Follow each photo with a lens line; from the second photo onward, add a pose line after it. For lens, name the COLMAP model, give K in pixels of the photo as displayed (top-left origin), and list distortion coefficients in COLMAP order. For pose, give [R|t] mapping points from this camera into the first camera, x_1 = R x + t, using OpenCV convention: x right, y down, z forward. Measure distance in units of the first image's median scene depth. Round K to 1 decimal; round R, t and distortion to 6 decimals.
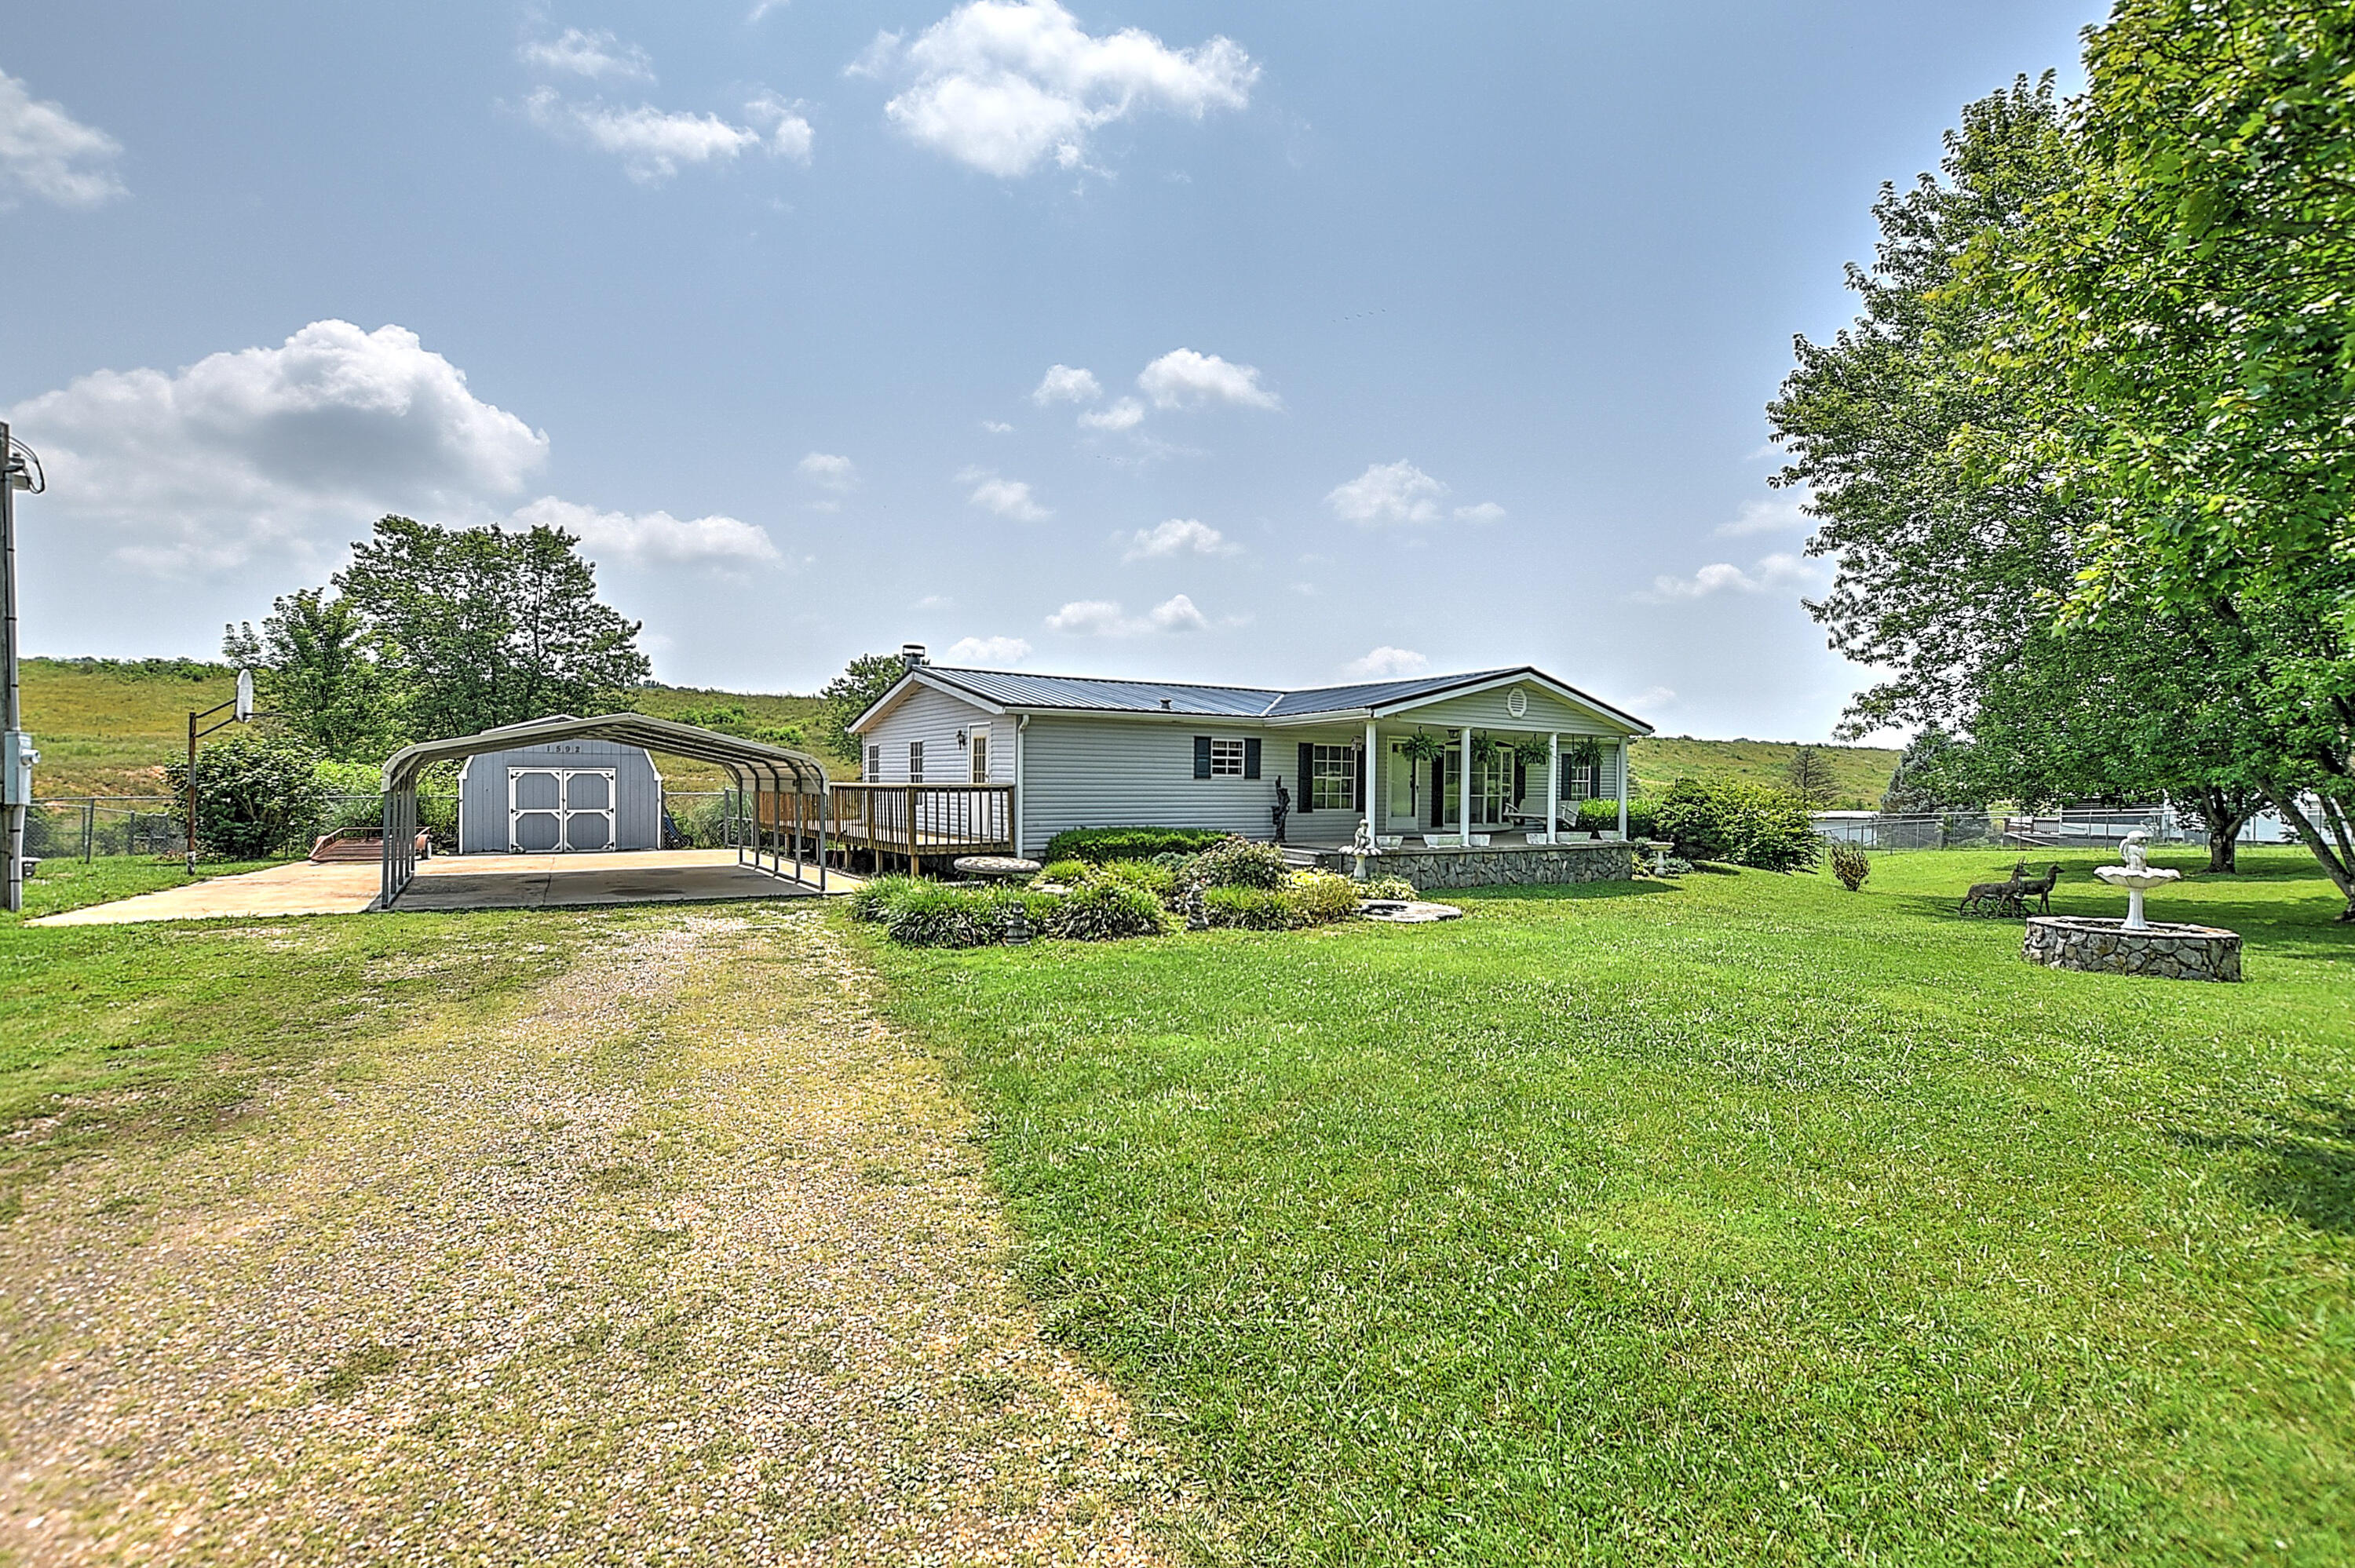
lens RADIAL K [[1030.4, 0, 1157.1], [0, 1030.4, 775.7], [0, 0, 1]] dist [-0.020550, 0.001741]
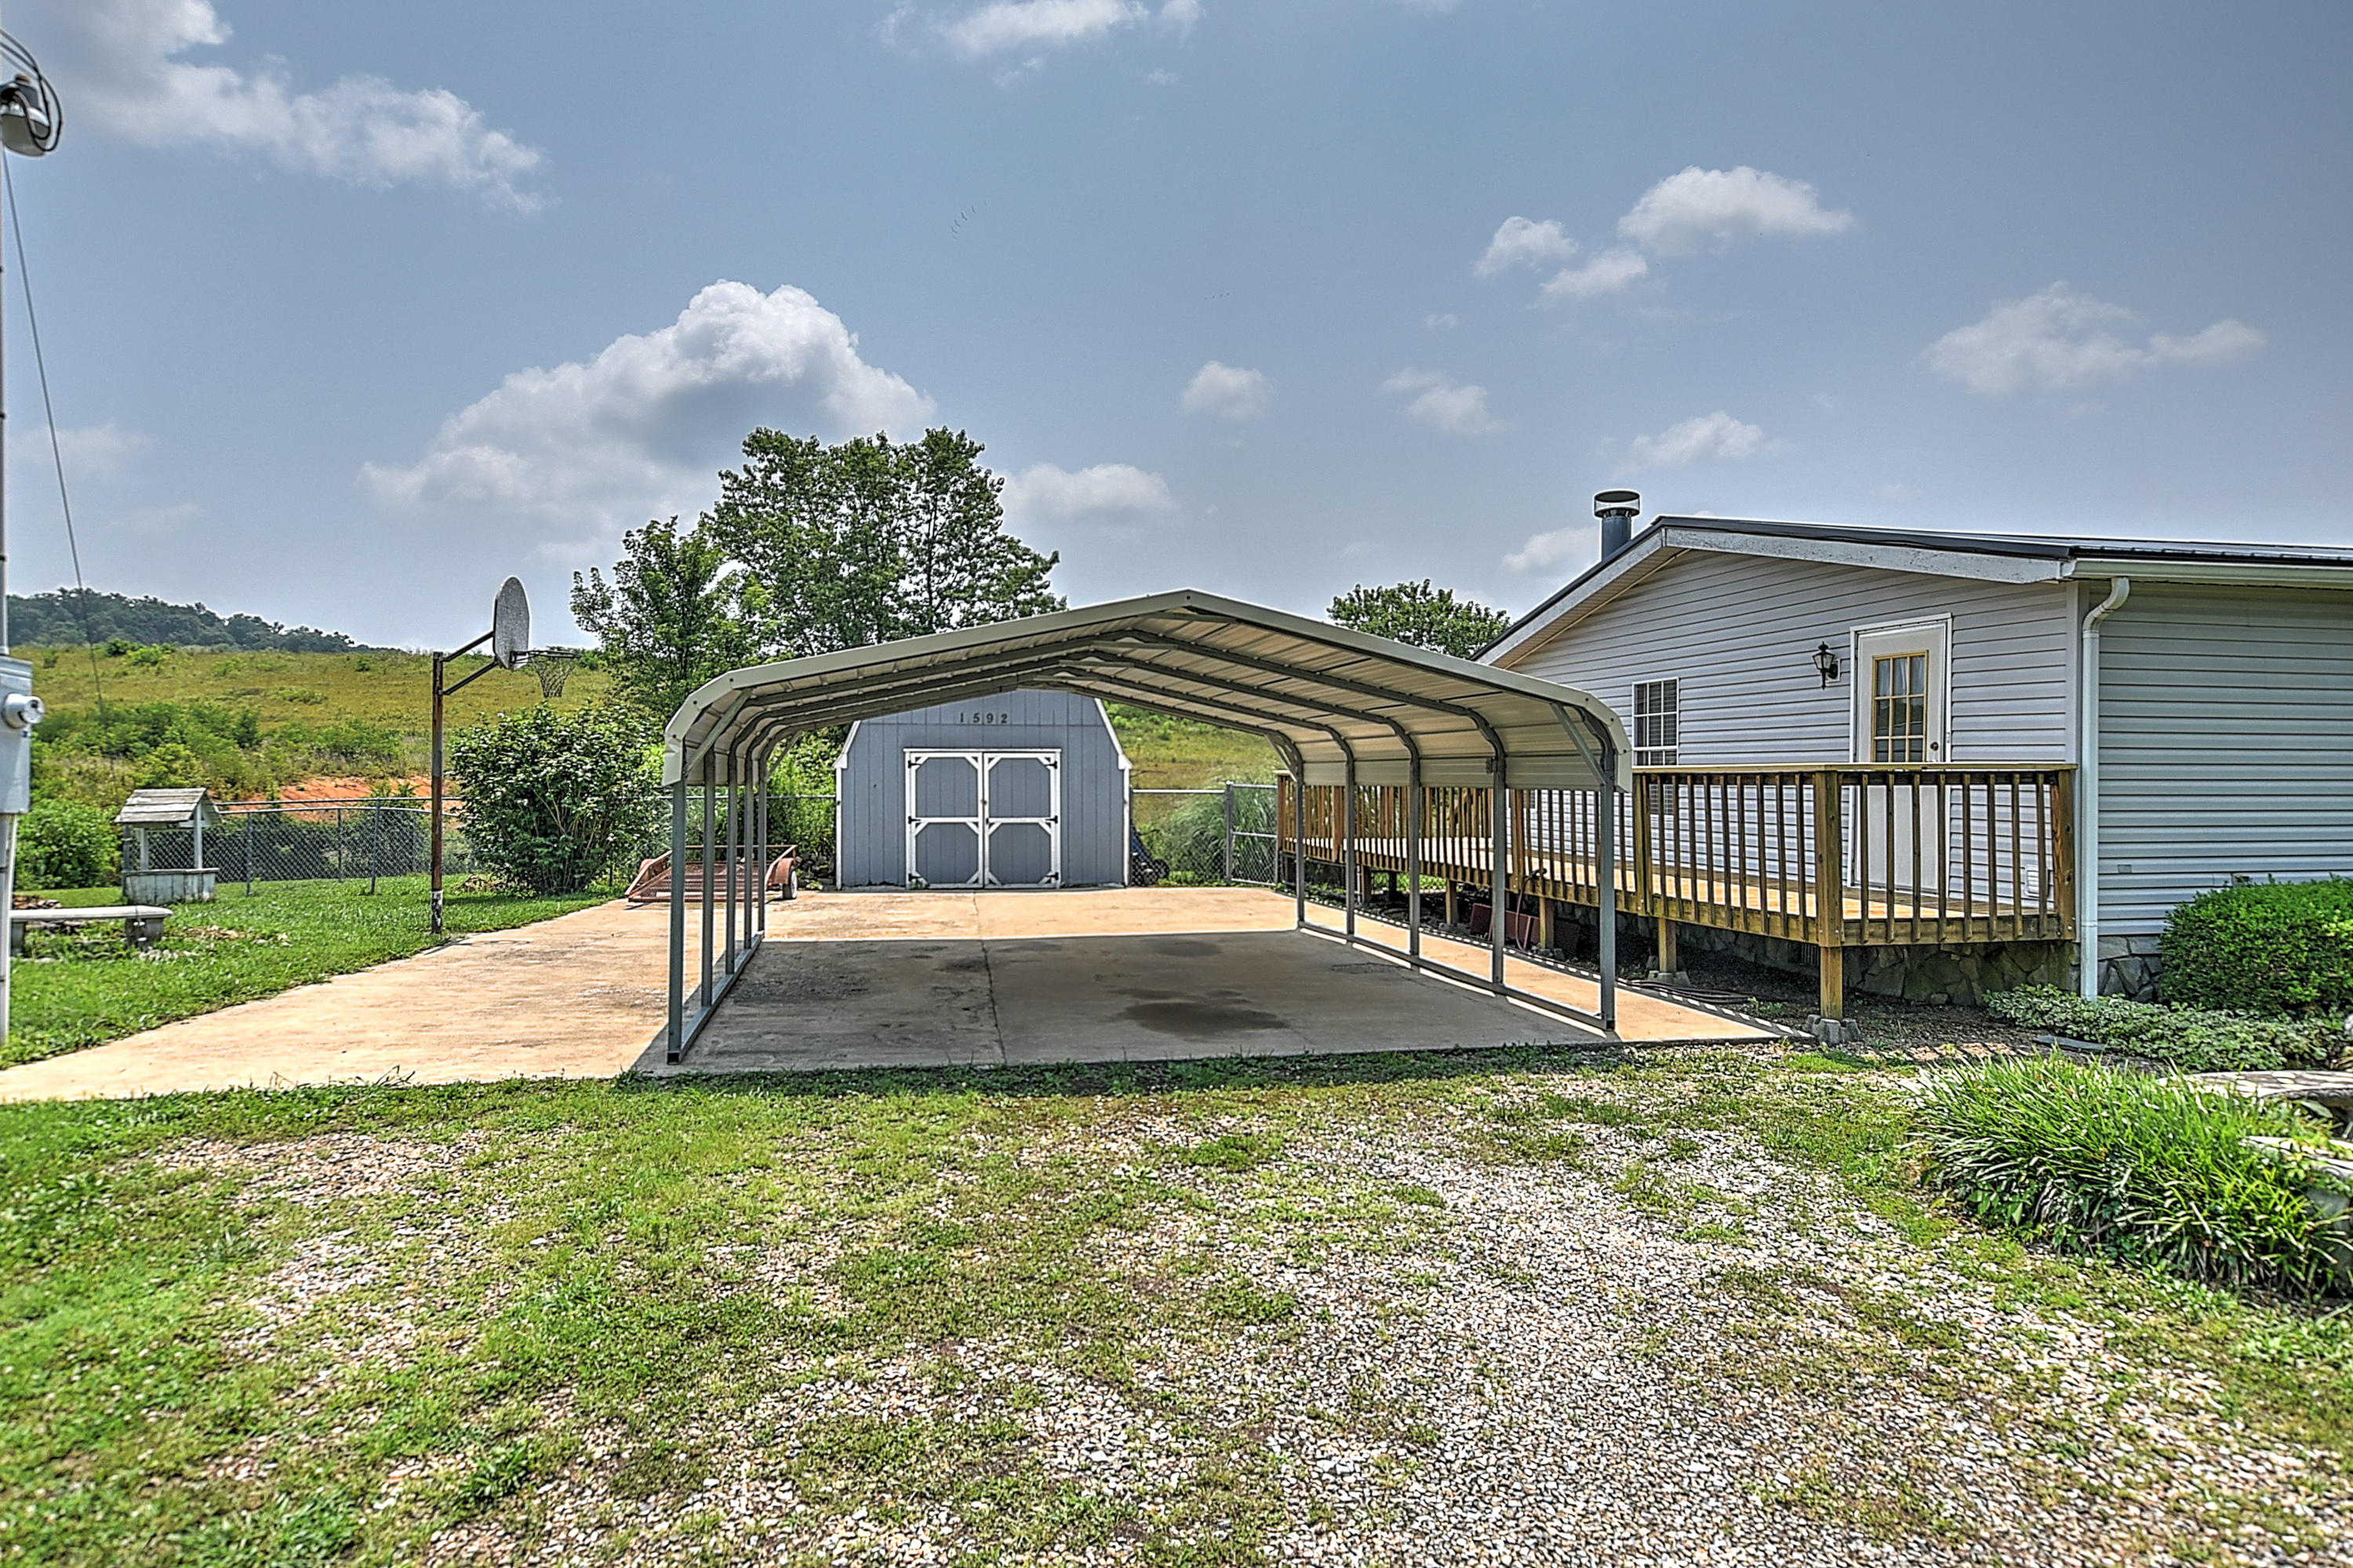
lens RADIAL K [[1331.0, 0, 1166.9], [0, 1331.0, 763.1], [0, 0, 1]] dist [-0.000807, -0.003296]
pose [[0.934782, -0.009080, -0.355106, -0.201818], [0.007680, 0.999956, -0.005351, 0.005796], [0.355139, 0.002274, 0.934811, 0.306082]]
